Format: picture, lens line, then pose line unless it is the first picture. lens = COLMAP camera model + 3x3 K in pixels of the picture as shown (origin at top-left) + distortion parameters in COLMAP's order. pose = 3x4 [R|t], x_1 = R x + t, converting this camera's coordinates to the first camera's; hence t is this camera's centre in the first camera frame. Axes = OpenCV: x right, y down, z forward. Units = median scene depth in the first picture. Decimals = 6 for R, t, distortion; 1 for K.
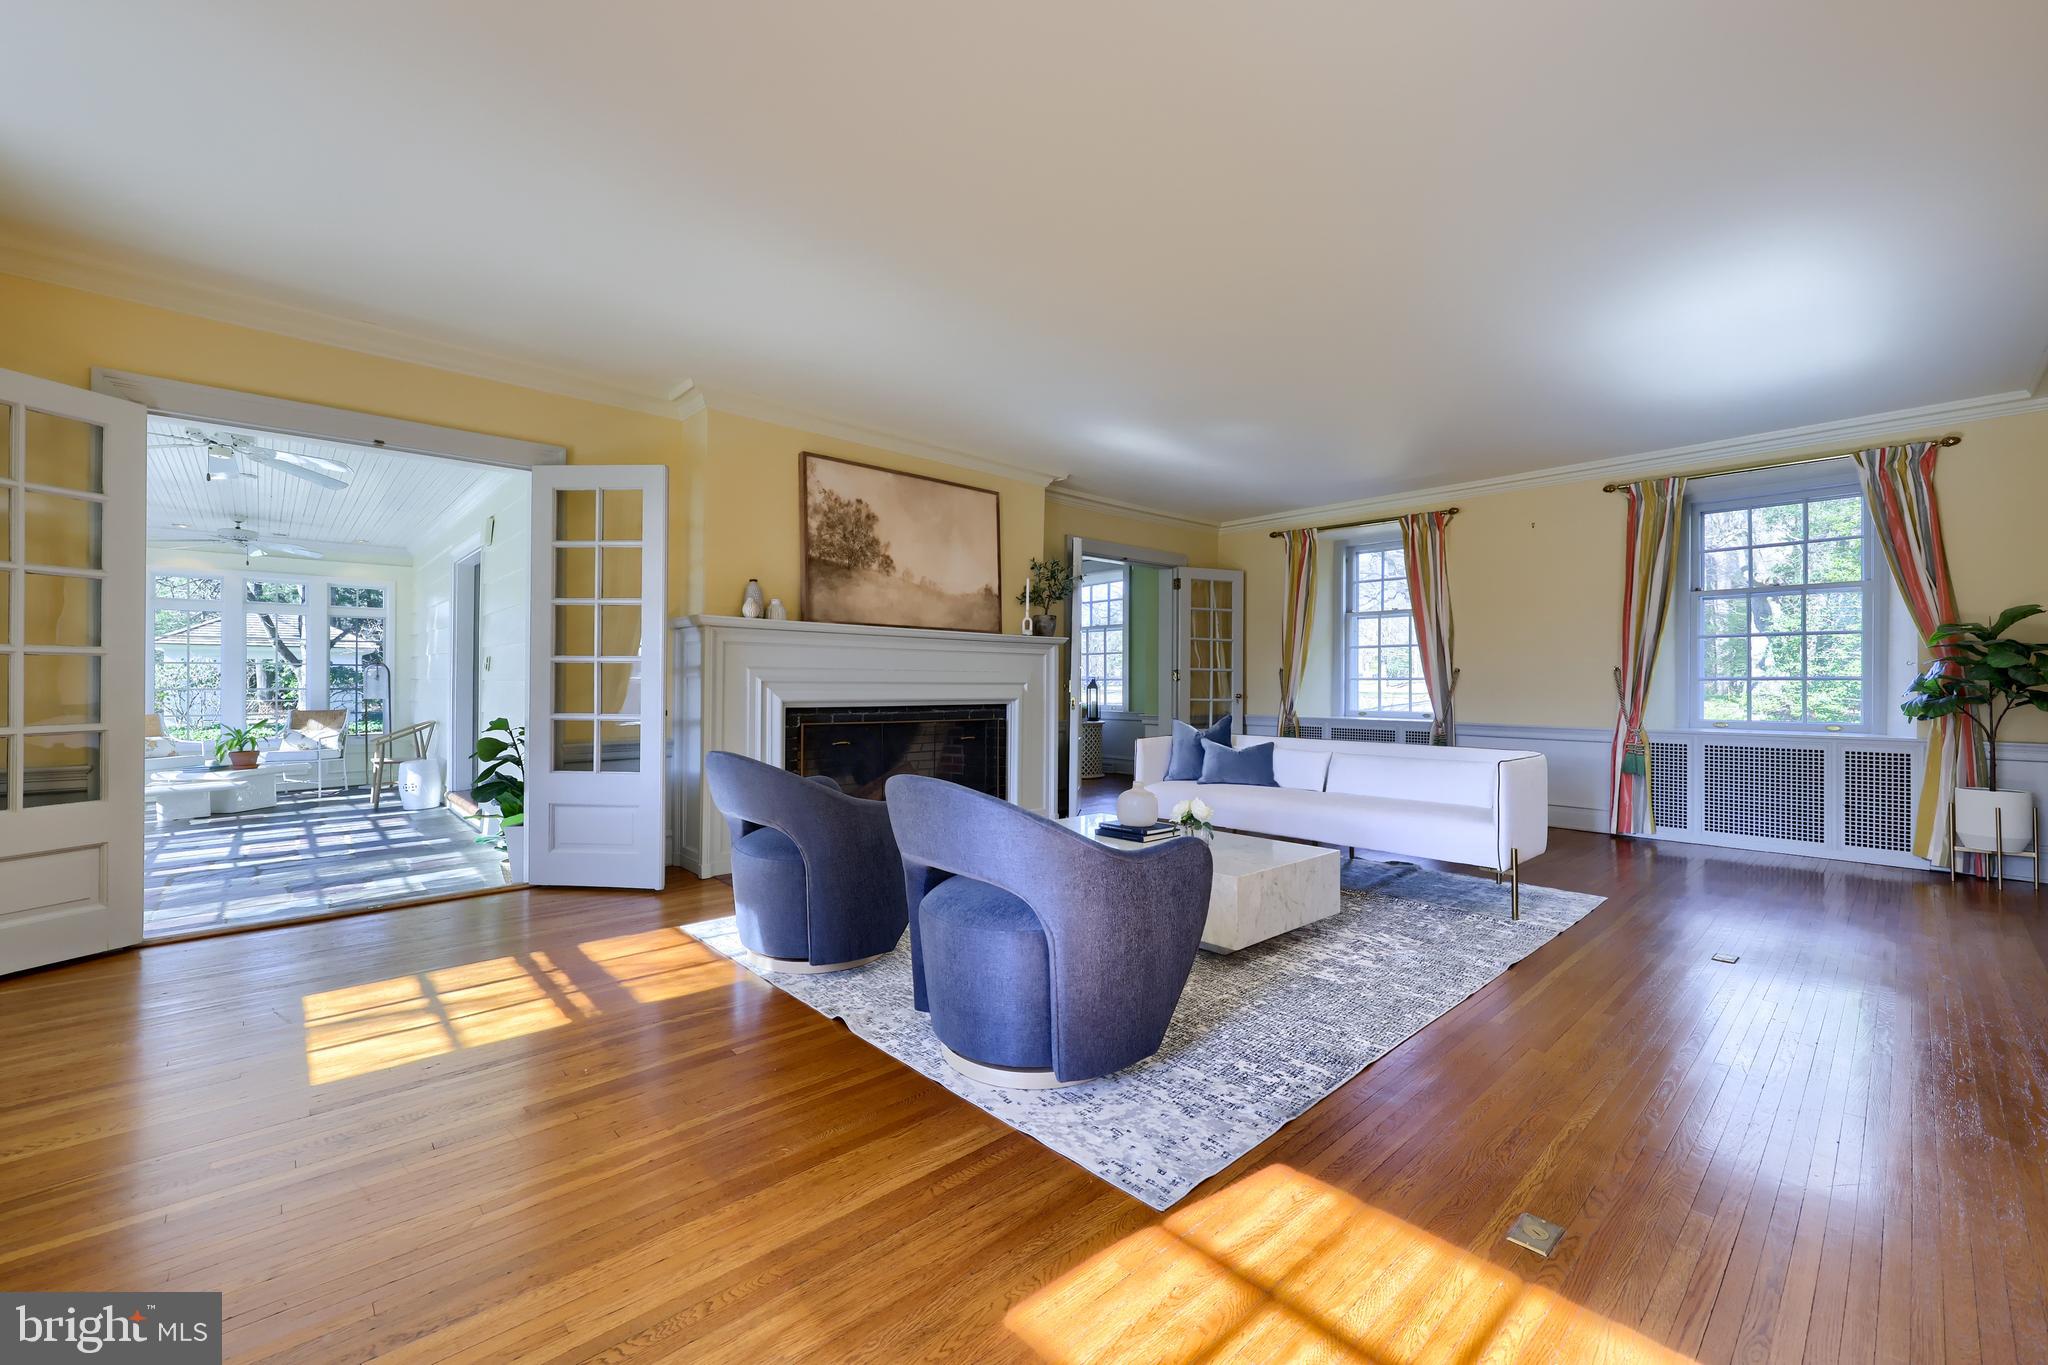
lens RADIAL K [[839.0, 0, 1024.0], [0, 839.0, 682.5], [0, 0, 1]] dist [0.012173, -0.000027]
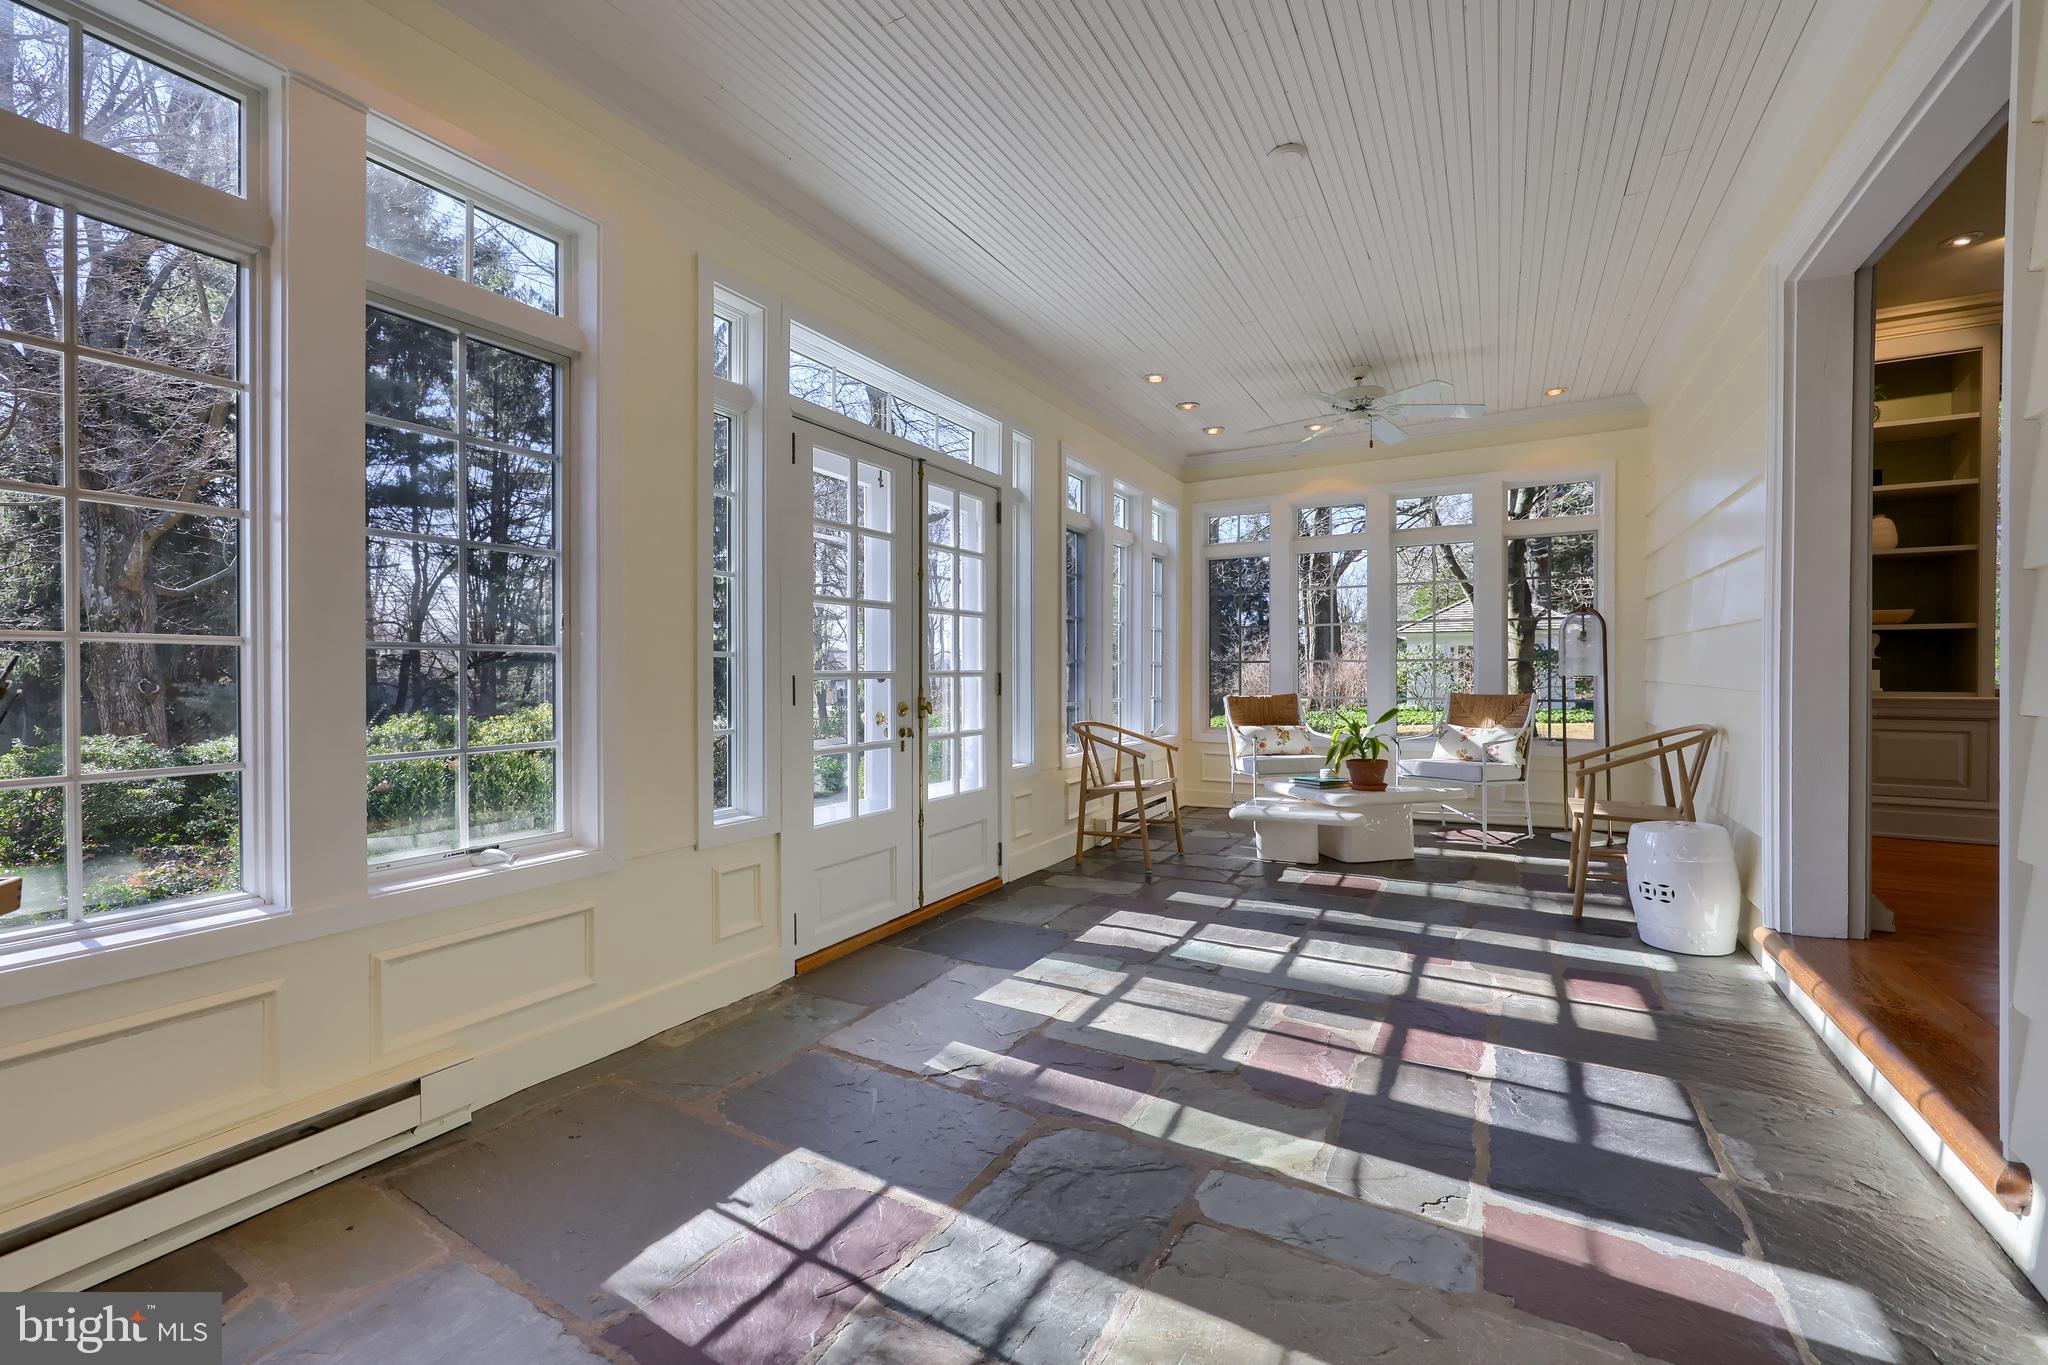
lens RADIAL K [[828.6, 0, 1019.0], [0, 828.6, 681.4], [0, 0, 1]] dist [-0.009044, -0.000008]
pose [[0.306397, 0.005841, -0.951886, -0.659306], [0.001454, 0.999977, 0.006604, 0.033818], [0.951903, -0.003407, 0.306382, 0.873198]]
